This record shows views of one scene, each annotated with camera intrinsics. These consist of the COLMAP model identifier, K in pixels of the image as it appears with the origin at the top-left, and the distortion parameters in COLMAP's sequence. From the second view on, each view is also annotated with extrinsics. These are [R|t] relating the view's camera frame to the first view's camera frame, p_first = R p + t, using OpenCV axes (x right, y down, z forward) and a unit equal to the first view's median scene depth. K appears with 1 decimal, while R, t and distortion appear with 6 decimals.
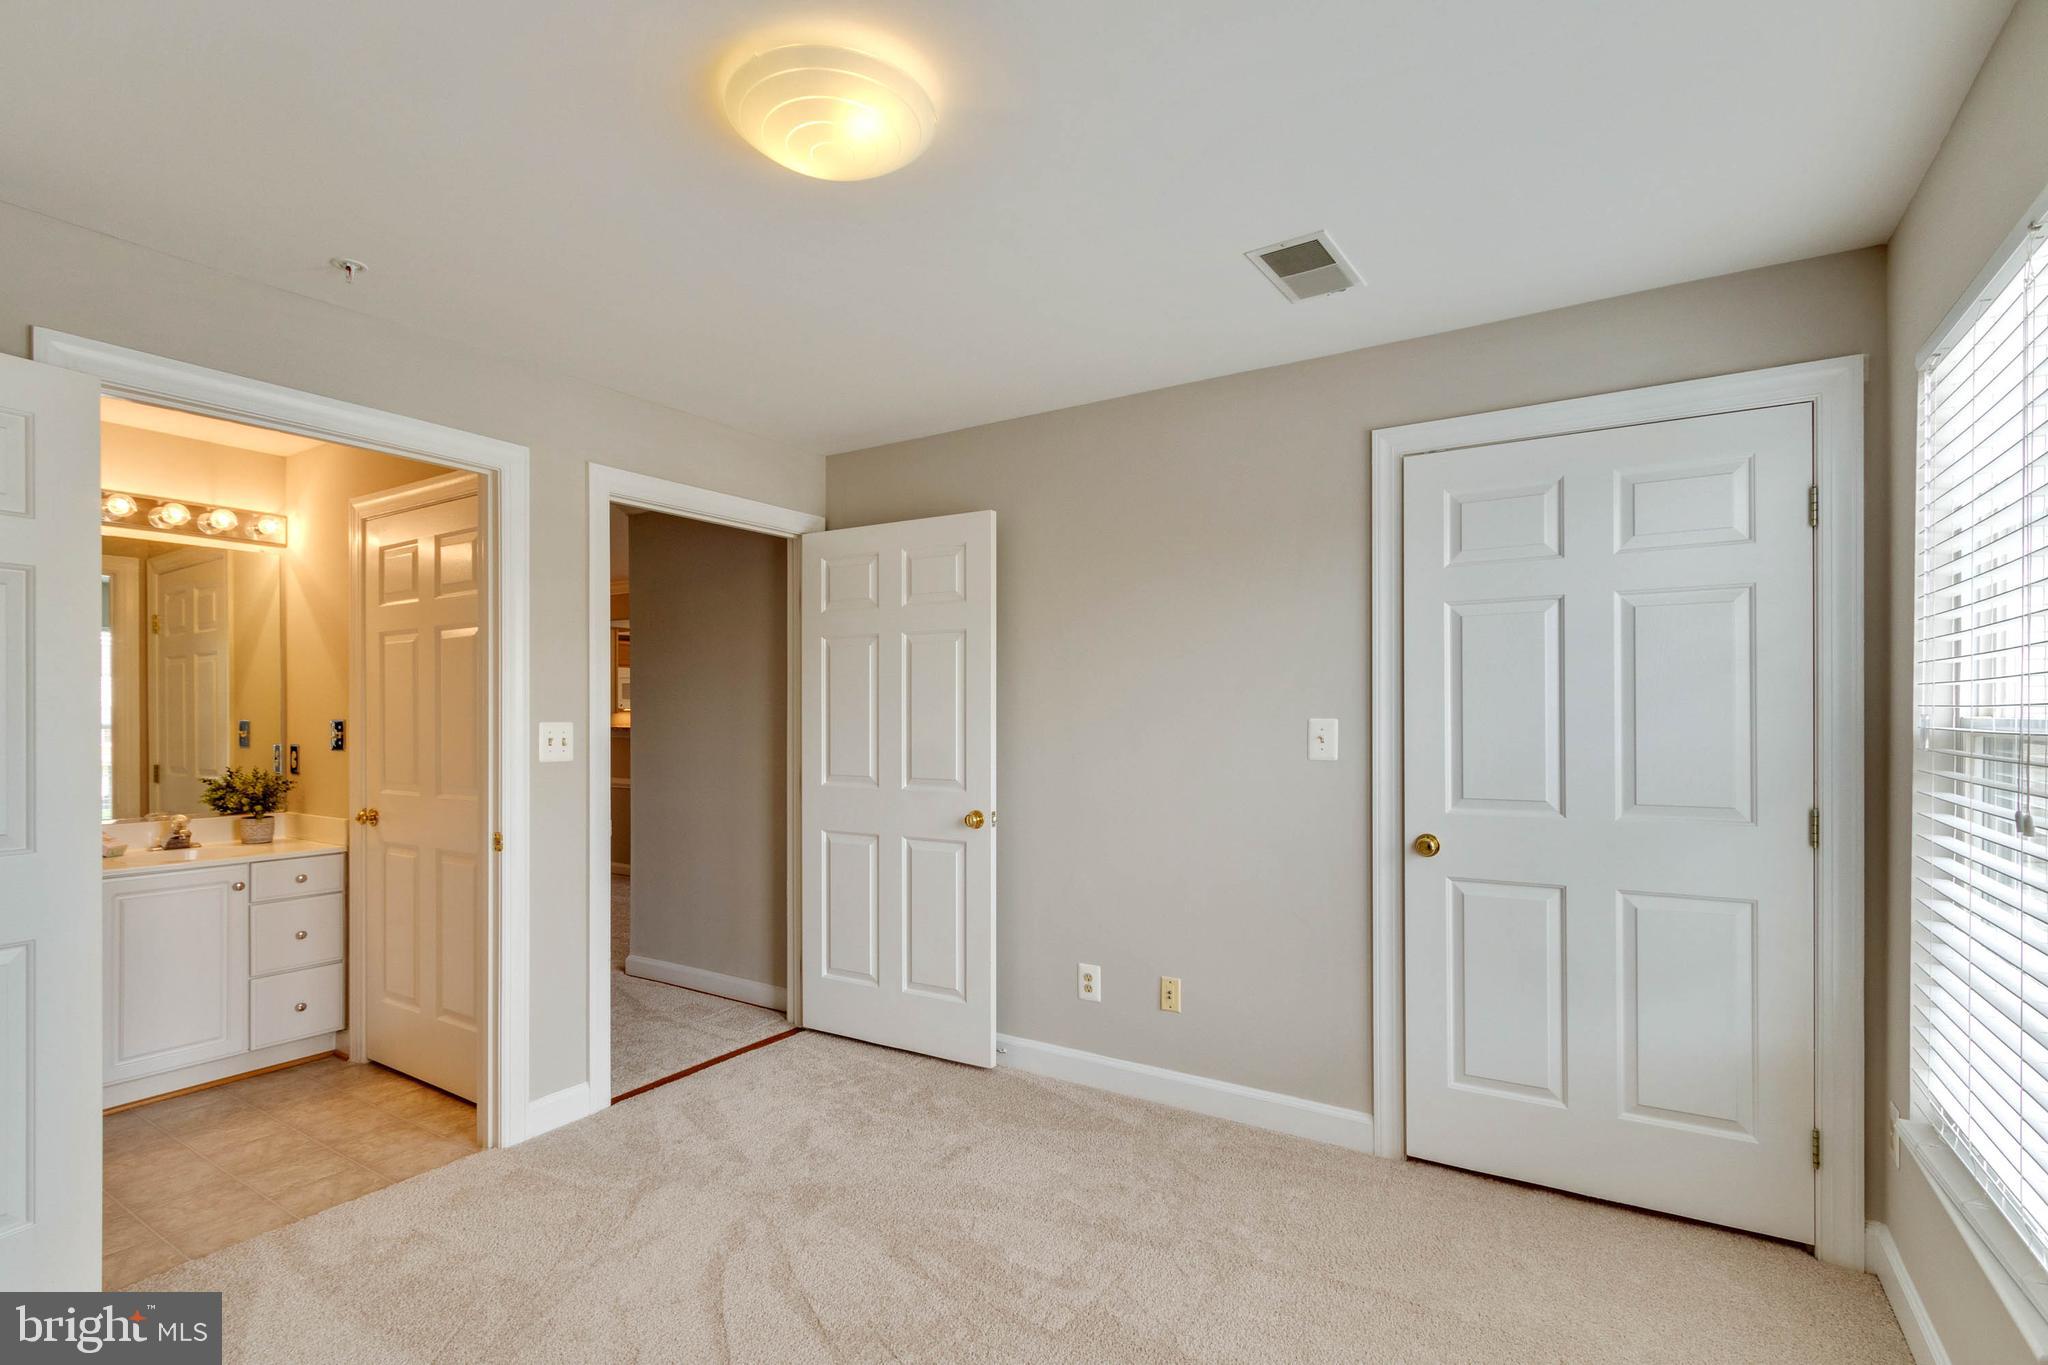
lens RADIAL K [[942.5, 0, 991.4], [0, 942.5, 712.5], [0, 0, 1]] dist [0.001033, 0.000254]
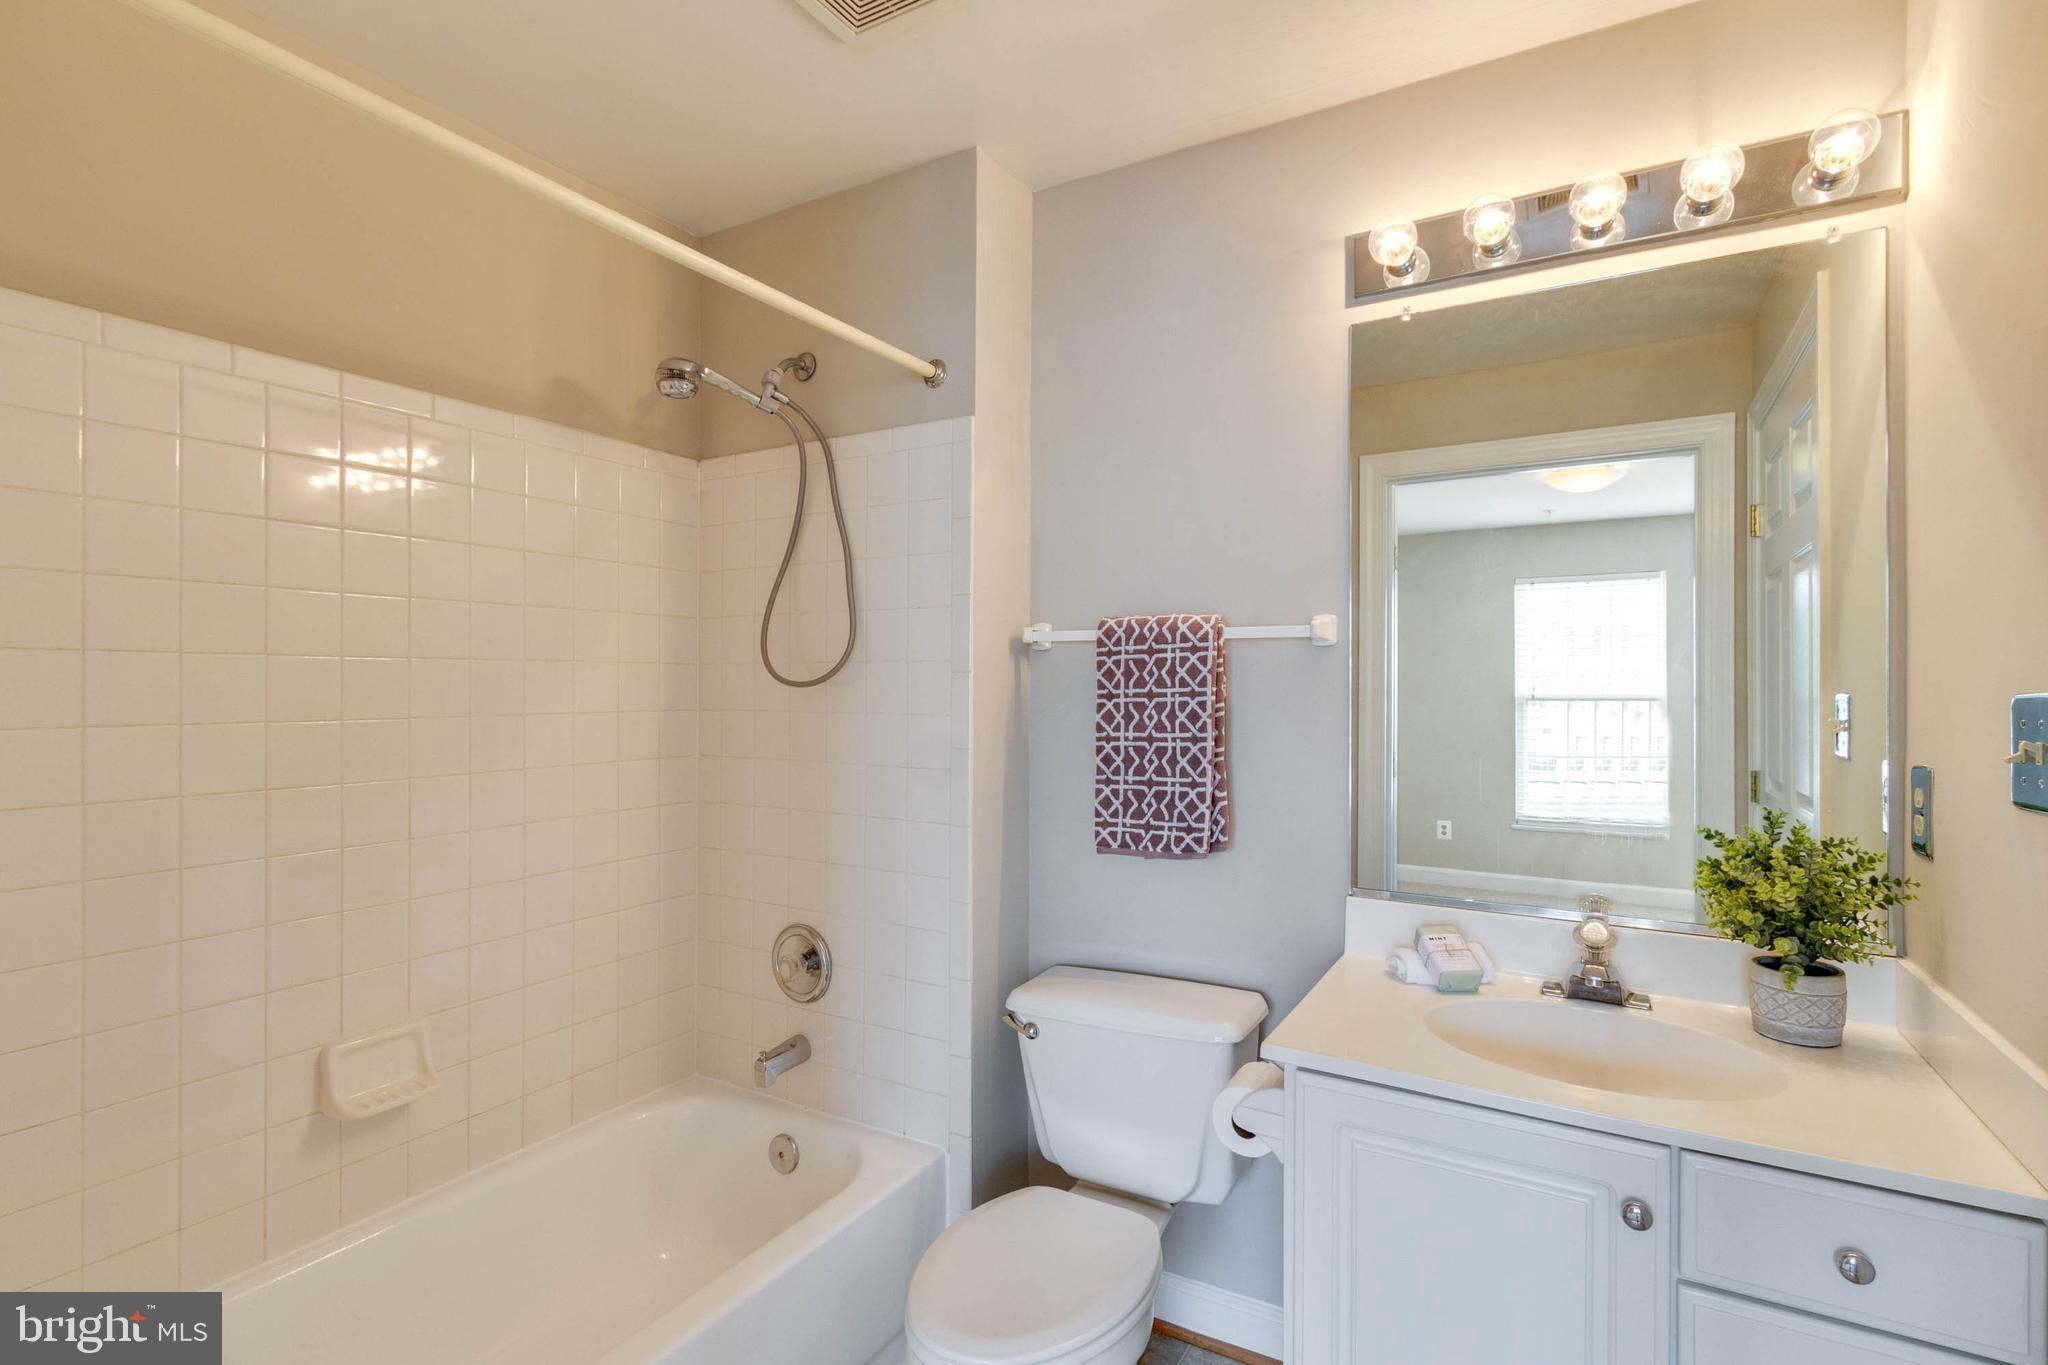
lens RADIAL K [[972.4, 0, 1024.0], [0, 972.4, 682.5], [0, 0, 1]] dist [0.000876, 0.000232]
pose [[0.051496, 0.002238, -0.998671, -0.411009], [0.002423, 0.999994, 0.002366, 0.000798], [0.998670, -0.002541, 0.051490, 0.667598]]
